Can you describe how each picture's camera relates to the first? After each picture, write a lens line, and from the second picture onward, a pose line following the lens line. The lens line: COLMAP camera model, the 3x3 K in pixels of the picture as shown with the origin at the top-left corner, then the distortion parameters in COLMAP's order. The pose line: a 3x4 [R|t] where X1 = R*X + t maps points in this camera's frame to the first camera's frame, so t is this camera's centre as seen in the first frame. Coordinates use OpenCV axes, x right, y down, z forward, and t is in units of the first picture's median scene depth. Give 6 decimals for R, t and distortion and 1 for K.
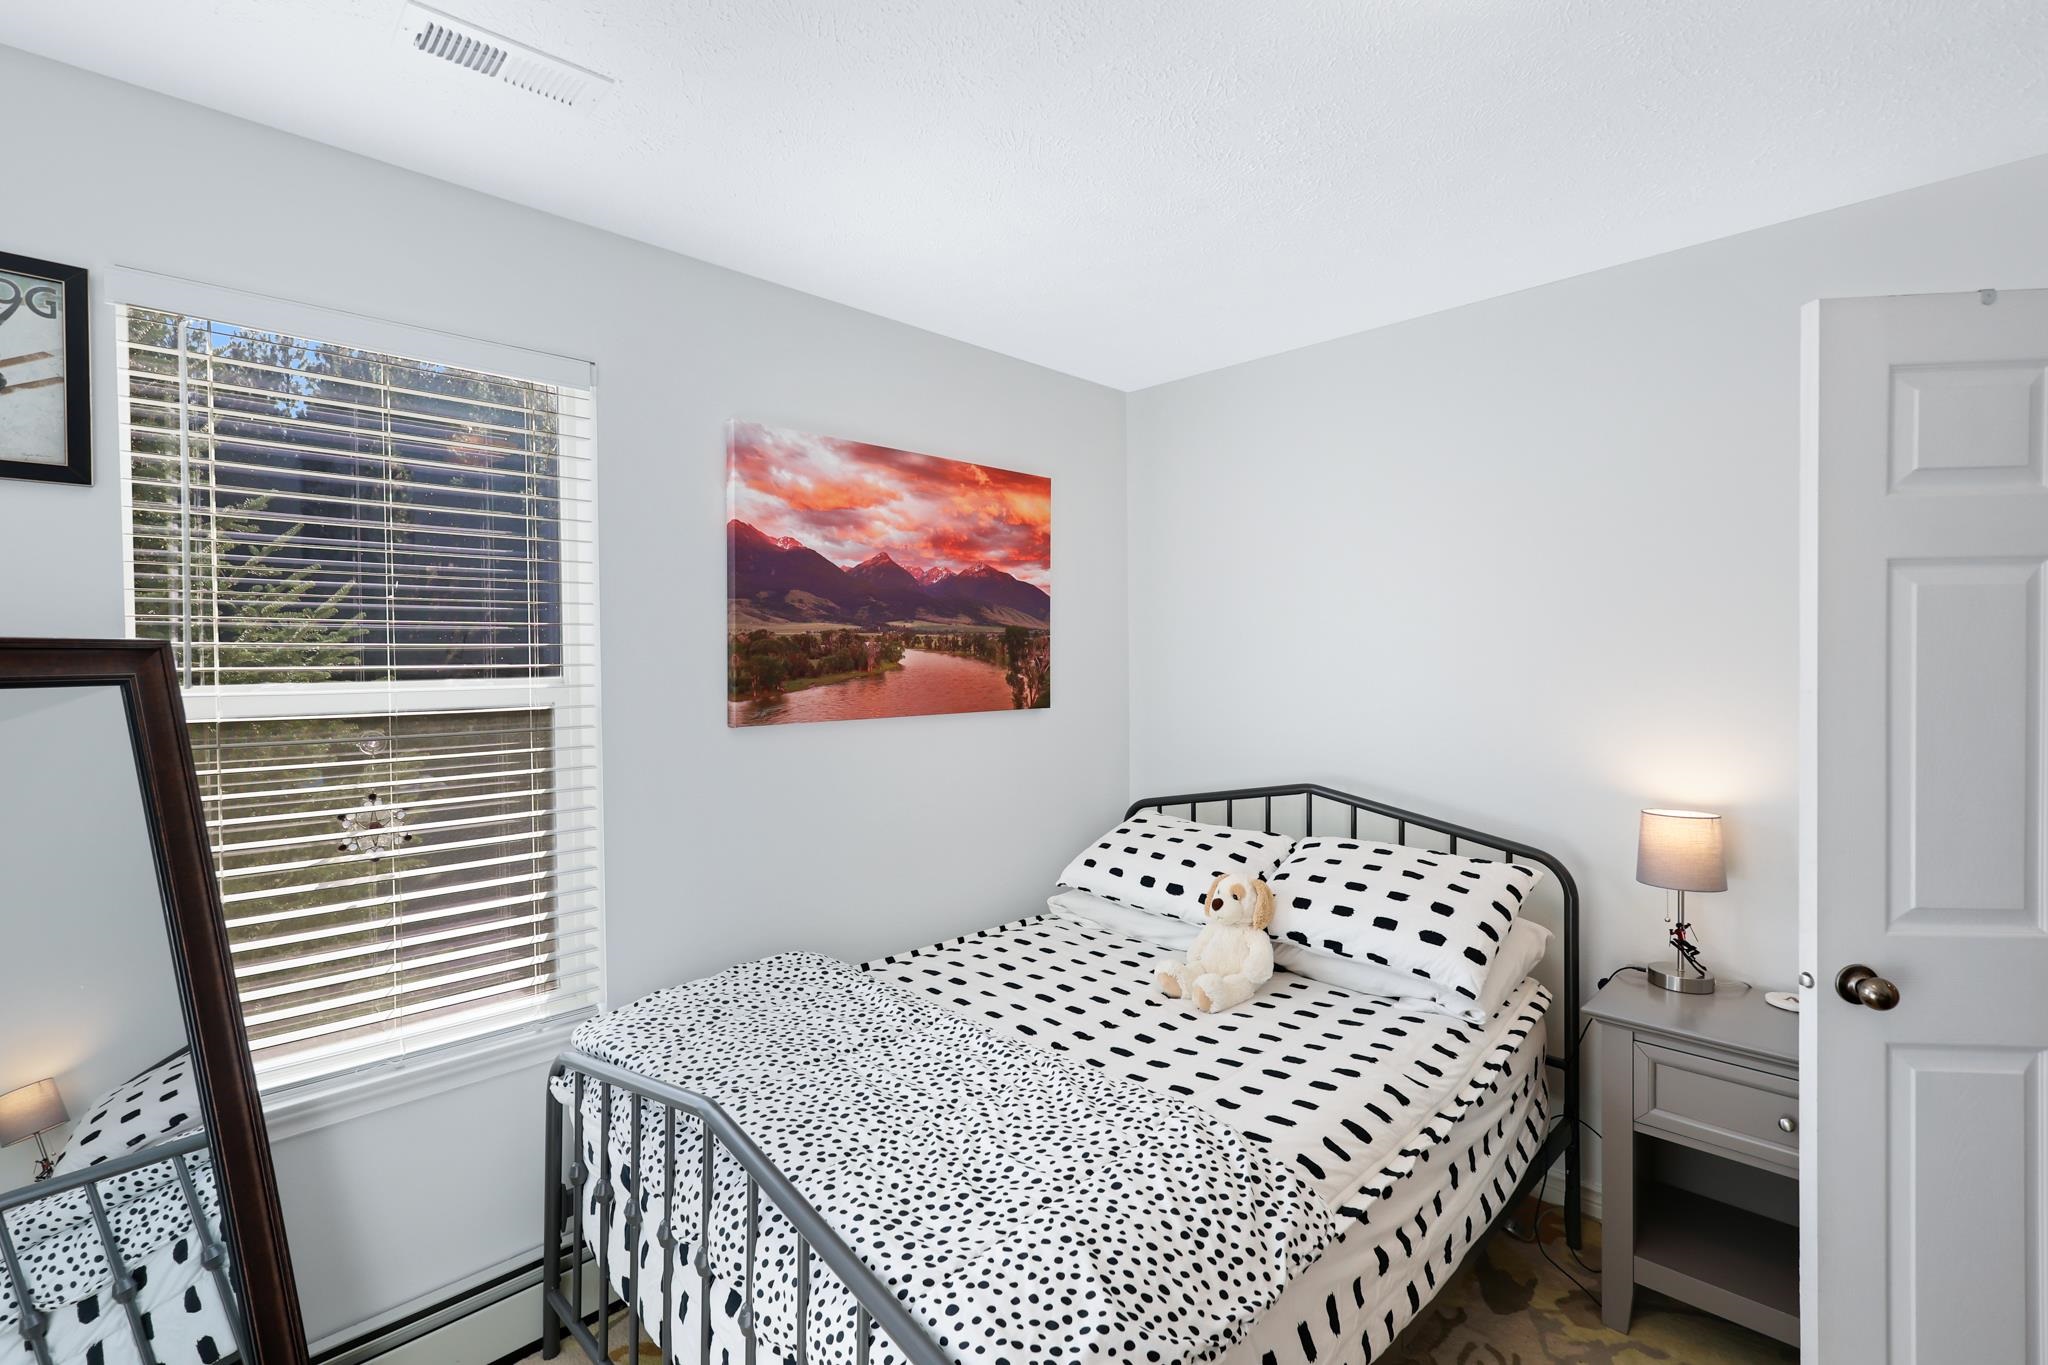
lens RADIAL K [[928.8, 0, 1021.0], [0, 928.8, 671.1], [0, 0, 1]] dist [0.001258, 0.000051]
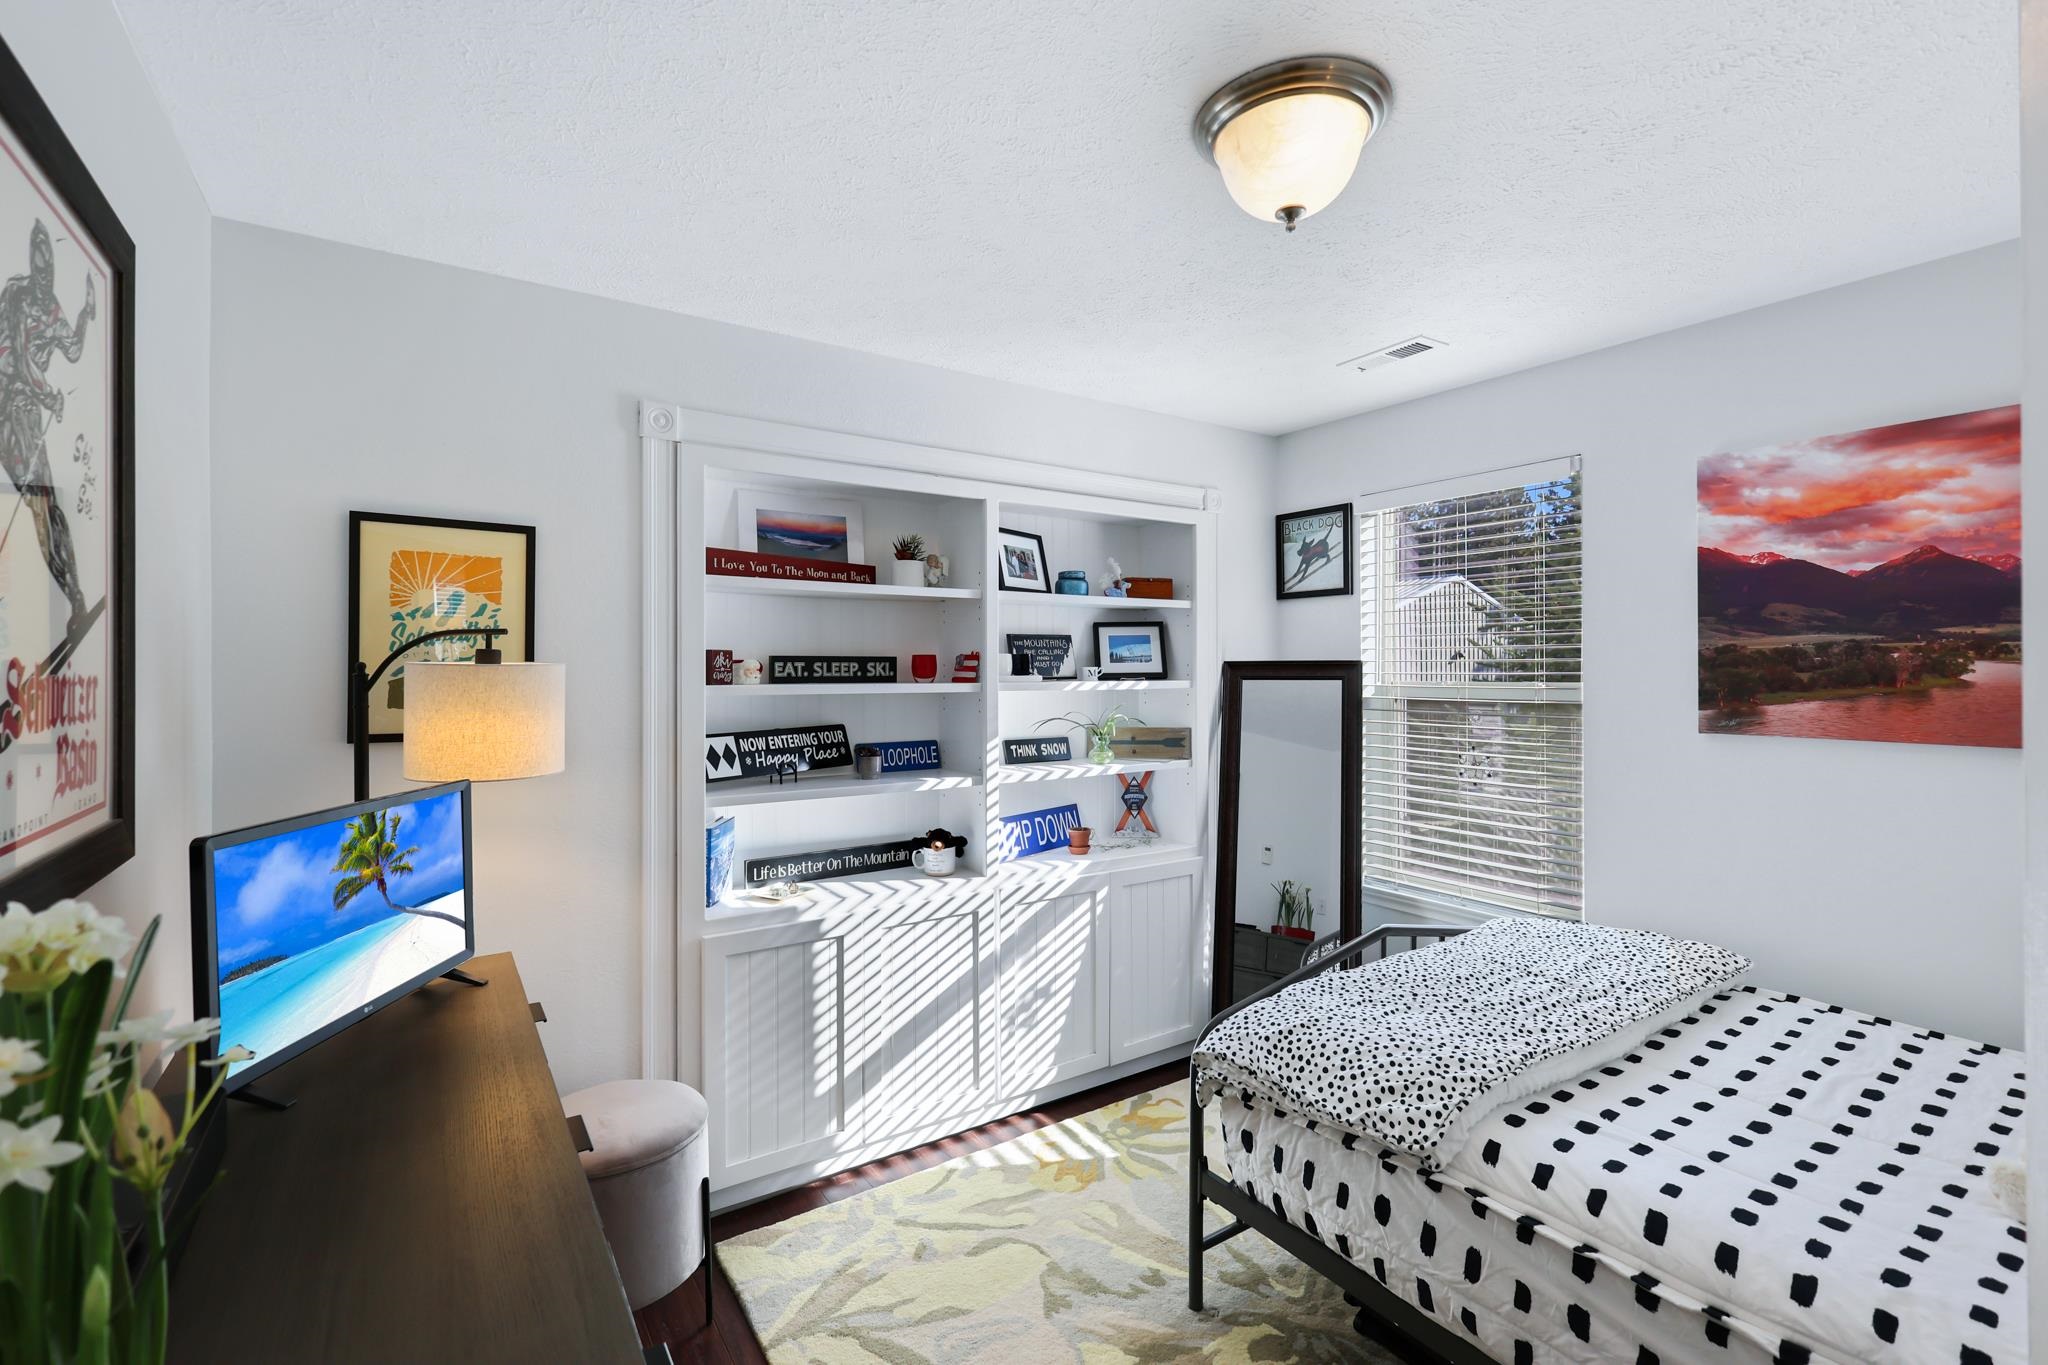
lens RADIAL K [[928.8, 0, 1026.7], [0, 928.8, 676.7], [0, 0, 1]] dist [0.001258, 0.000051]
pose [[-0.181088, 0.023083, -0.983196, 0.886061], [-0.006276, 0.999677, 0.024626, -0.027491], [0.983447, 0.010630, -0.180884, 0.383551]]
